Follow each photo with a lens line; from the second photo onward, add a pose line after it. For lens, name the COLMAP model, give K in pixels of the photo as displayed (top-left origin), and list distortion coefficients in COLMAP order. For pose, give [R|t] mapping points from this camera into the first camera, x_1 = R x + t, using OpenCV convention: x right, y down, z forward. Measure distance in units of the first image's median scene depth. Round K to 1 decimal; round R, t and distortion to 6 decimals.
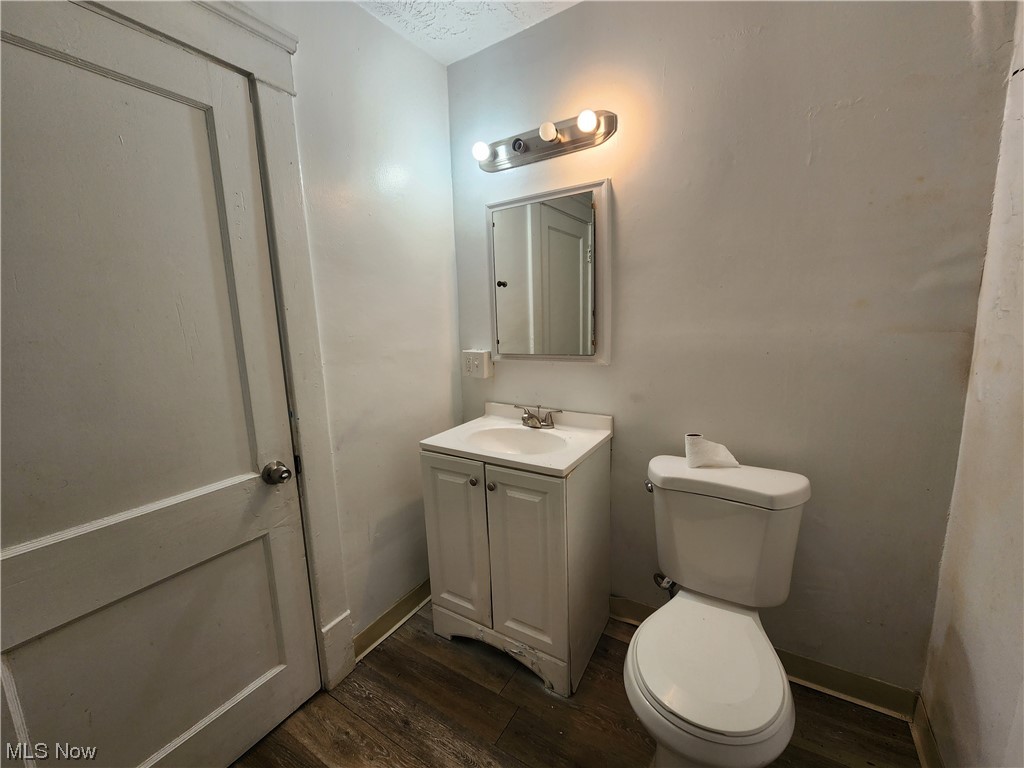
lens RADIAL K [[417.2, 0, 511.8], [0, 417.2, 384.3], [0, 0, 1]] dist [0.002018, -0.000150]
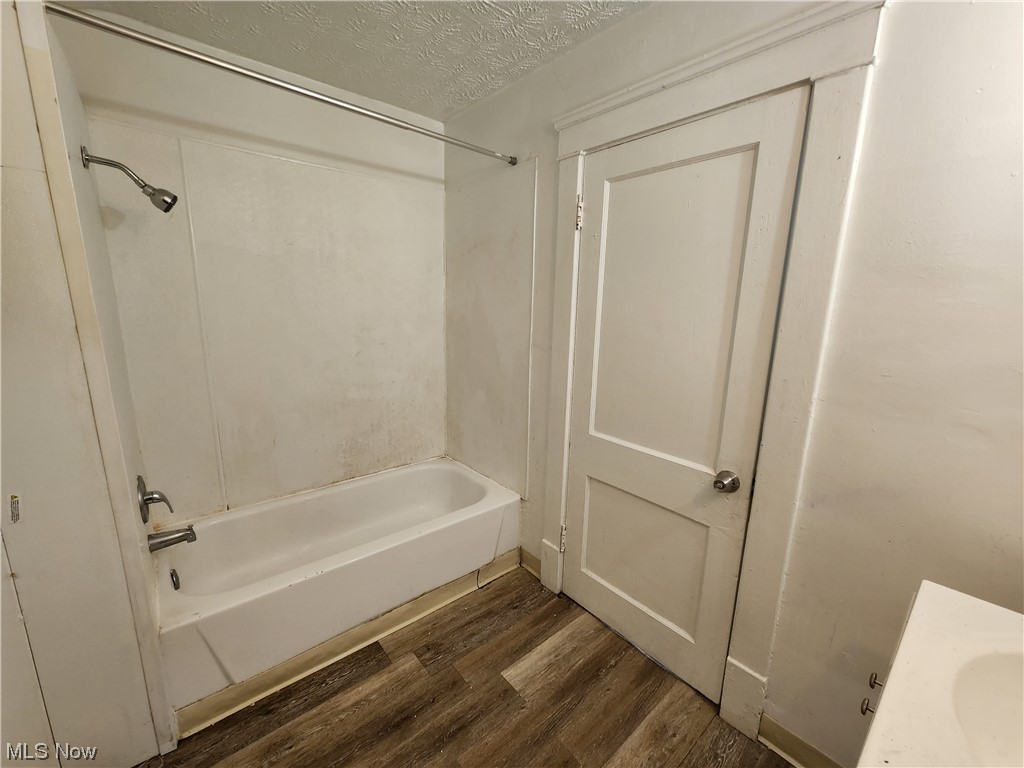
lens RADIAL K [[417.2, 0, 512.6], [0, 417.2, 384.3], [0, 0, 1]] dist [0.002018, -0.000150]
pose [[-0.303138, 0.219980, -0.927209, 0.514330], [-0.171073, 0.944622, 0.280041, -0.219828], [0.937465, 0.243512, -0.248718, 0.685332]]
